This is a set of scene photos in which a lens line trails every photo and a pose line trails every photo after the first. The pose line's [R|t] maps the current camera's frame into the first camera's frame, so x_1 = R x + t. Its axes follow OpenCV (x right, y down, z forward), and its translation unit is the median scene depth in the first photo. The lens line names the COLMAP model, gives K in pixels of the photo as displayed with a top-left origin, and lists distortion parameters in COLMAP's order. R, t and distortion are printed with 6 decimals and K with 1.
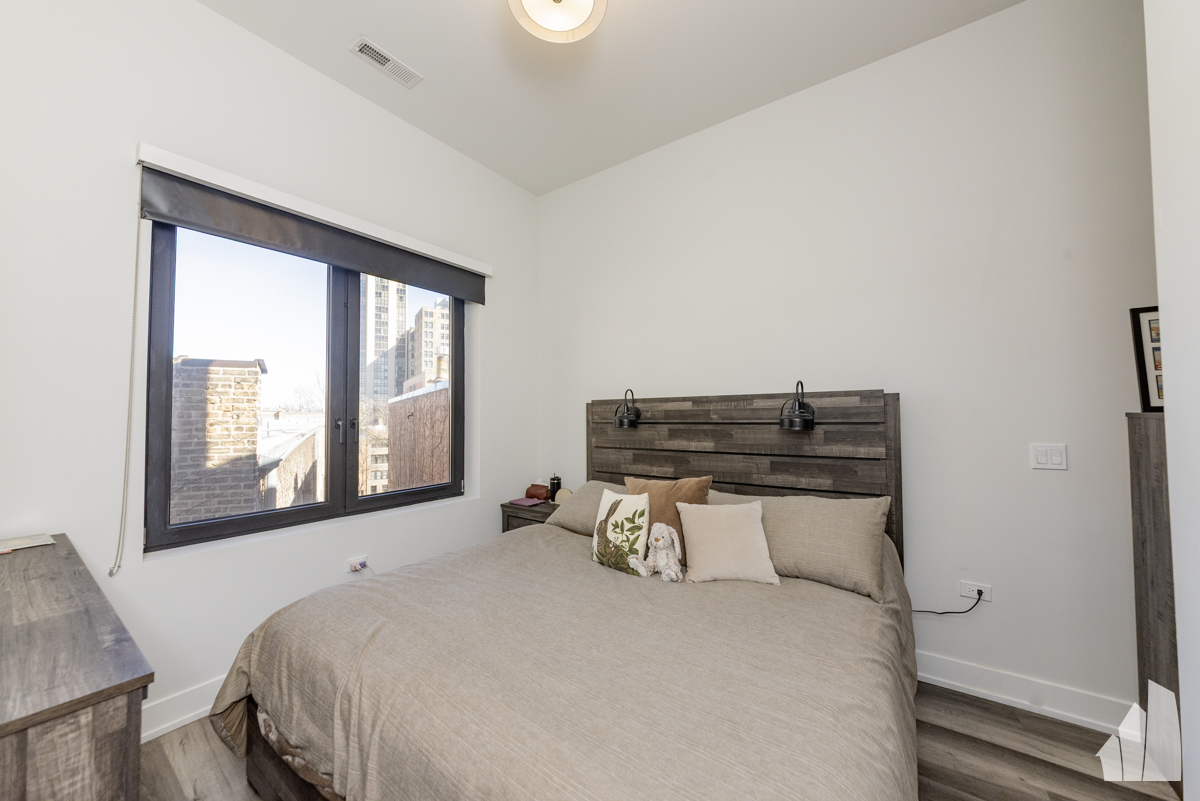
lens RADIAL K [[441.0, 0, 596.4], [0, 441.0, 402.2], [0, 0, 1]] dist [0.000274, 0.000056]
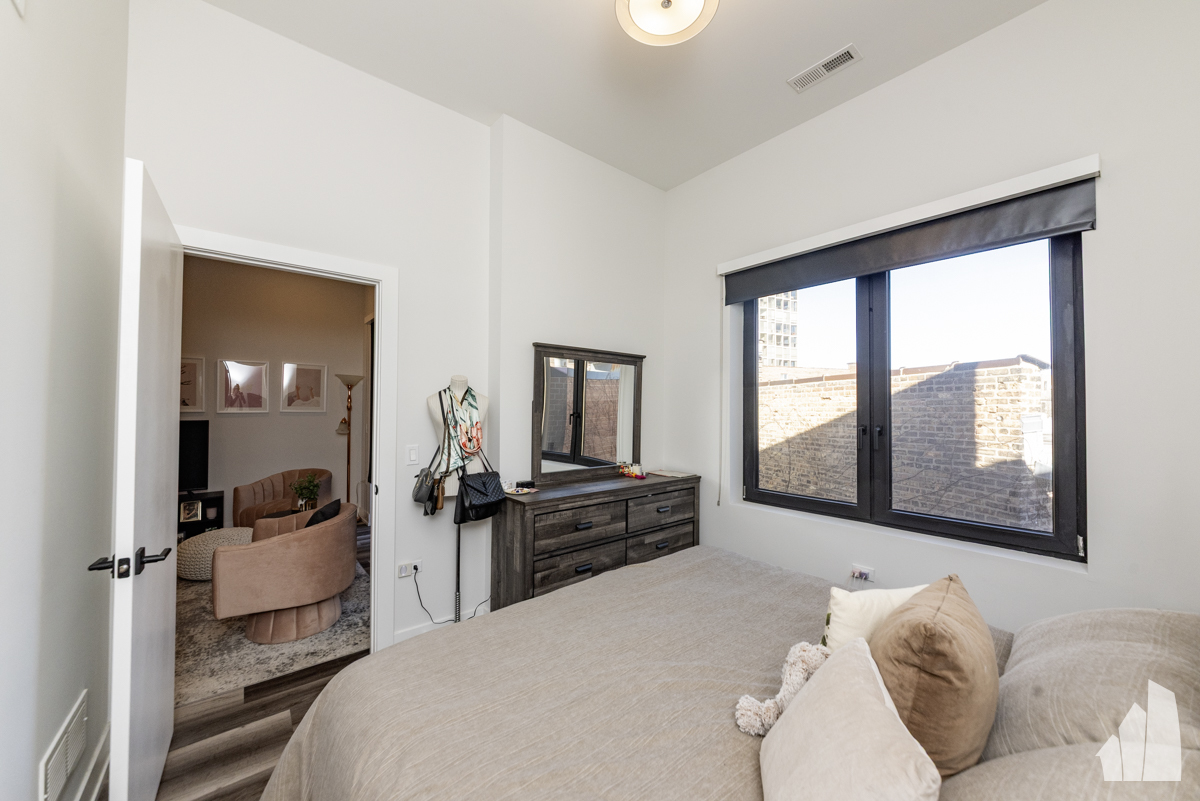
lens RADIAL K [[441.0, 0, 596.4], [0, 441.0, 402.2], [0, 0, 1]] dist [0.000274, 0.000056]
pose [[-0.263365, -0.010365, -0.964641, 0.345084], [0.028219, 0.999432, -0.018443, -0.009319], [0.964284, -0.032079, -0.262922, 0.416545]]
